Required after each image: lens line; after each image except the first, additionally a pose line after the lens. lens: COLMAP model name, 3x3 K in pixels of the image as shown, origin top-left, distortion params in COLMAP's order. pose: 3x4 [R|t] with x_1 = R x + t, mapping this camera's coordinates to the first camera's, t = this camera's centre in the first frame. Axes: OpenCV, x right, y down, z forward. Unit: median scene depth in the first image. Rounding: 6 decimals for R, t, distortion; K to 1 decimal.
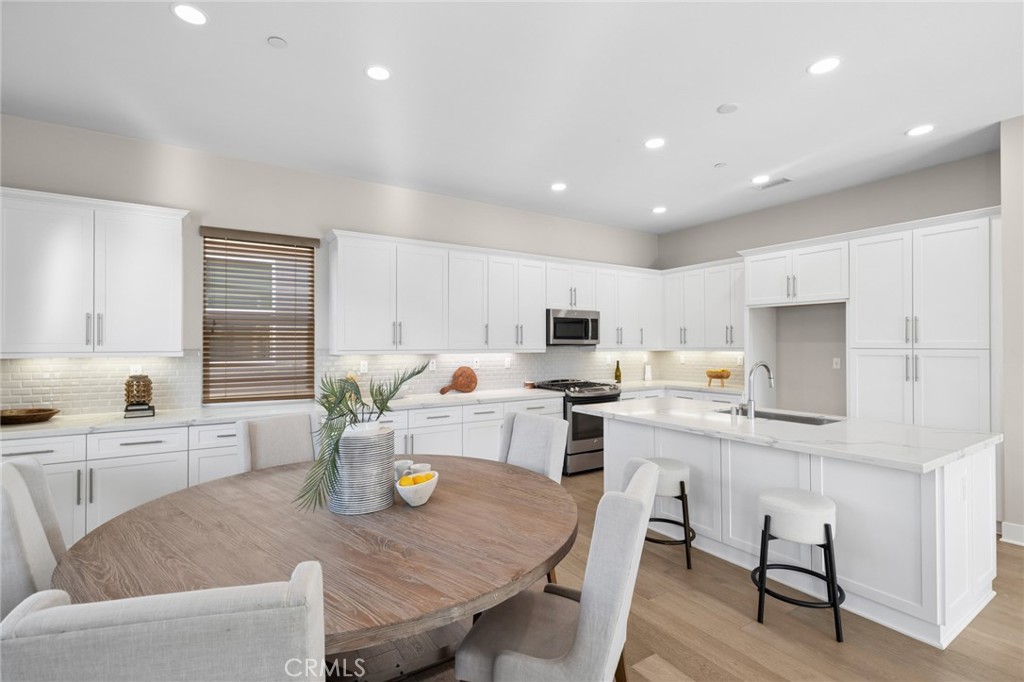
lens RADIAL K [[475.1, 0, 512.7], [0, 475.1, 343.8], [0, 0, 1]] dist [-0.001243, 0.002577]
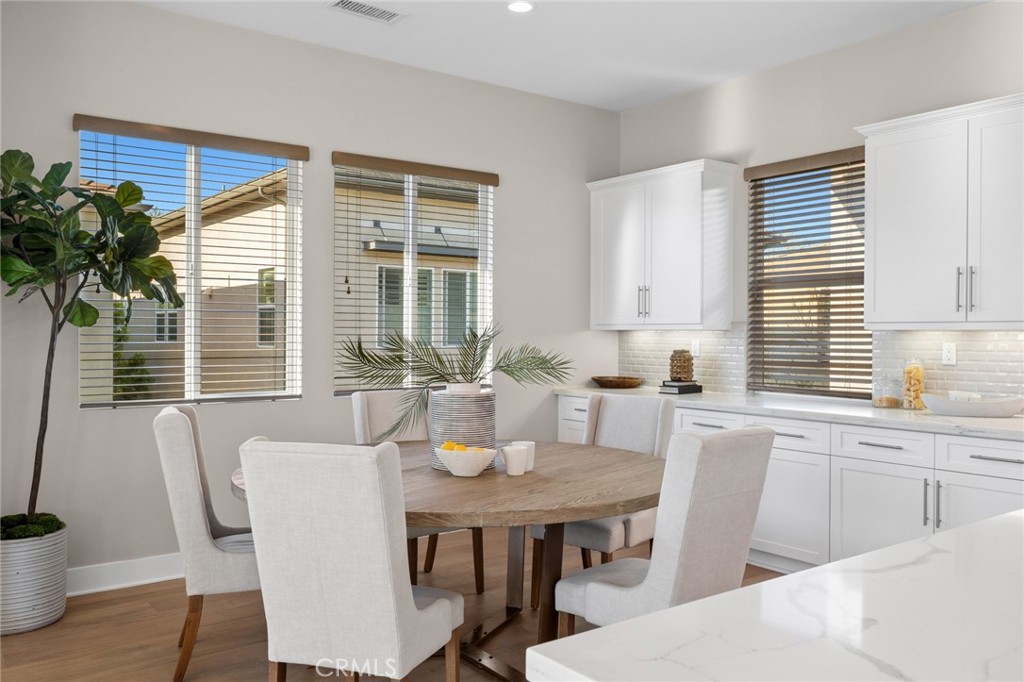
lens RADIAL K [[832.0, 0, 518.3], [0, 832.0, 348.5], [0, 0, 1]] dist [0.014763, 0.004295]
pose [[0.077108, 0.030367, -0.996560, 0.549841], [0.013288, 0.999416, 0.031482, 0.005331], [0.996934, -0.015670, 0.076659, 0.371623]]
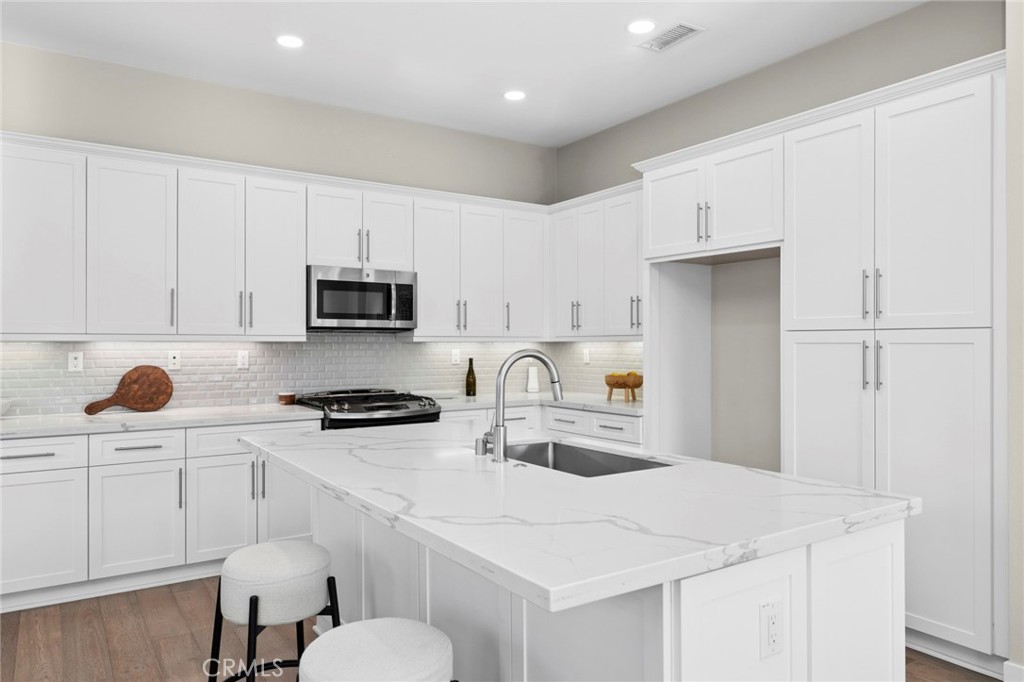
lens RADIAL K [[685.5, 0, 508.6], [0, 685.5, 338.0], [0, 0, 1]] dist [-0.000519, -0.005367]
pose [[0.999988, 0.004926, 0.000716, 0.327287], [-0.004927, 0.999987, 0.001417, 0.012192], [-0.000709, -0.001421, 0.999999, 0.182671]]
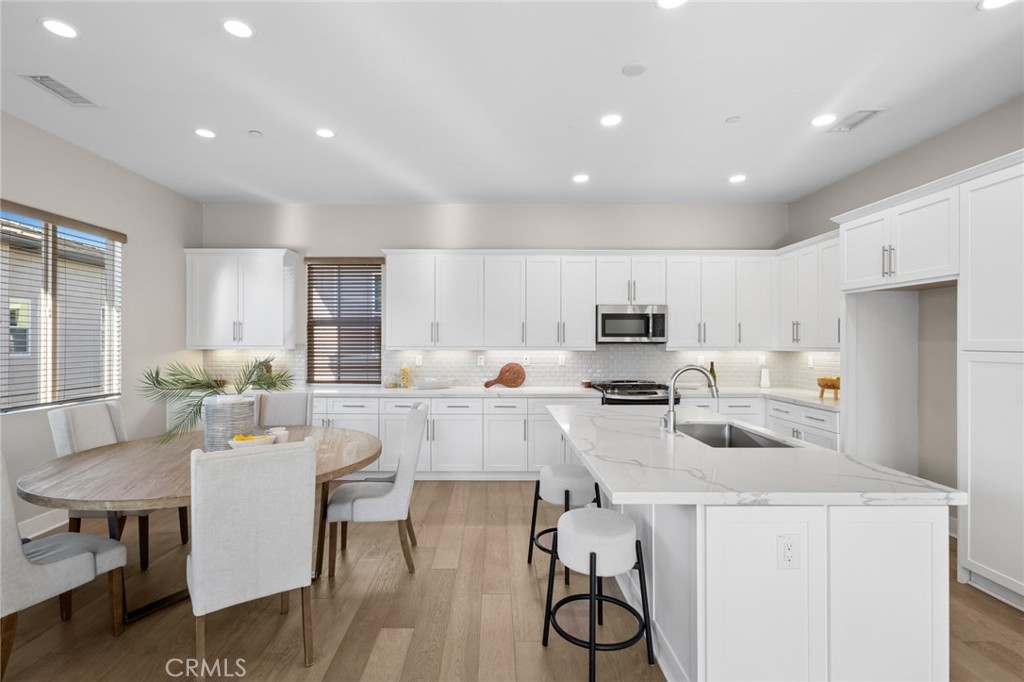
lens RADIAL K [[475.1, 0, 496.0], [0, 475.1, 338.7], [0, 0, 1]] dist [-0.001243, 0.002577]
pose [[0.833292, 0.003969, -0.552819, 0.451359], [-0.001011, 0.999983, 0.005656, -0.011385], [0.552833, -0.004154, 0.833282, 0.095179]]
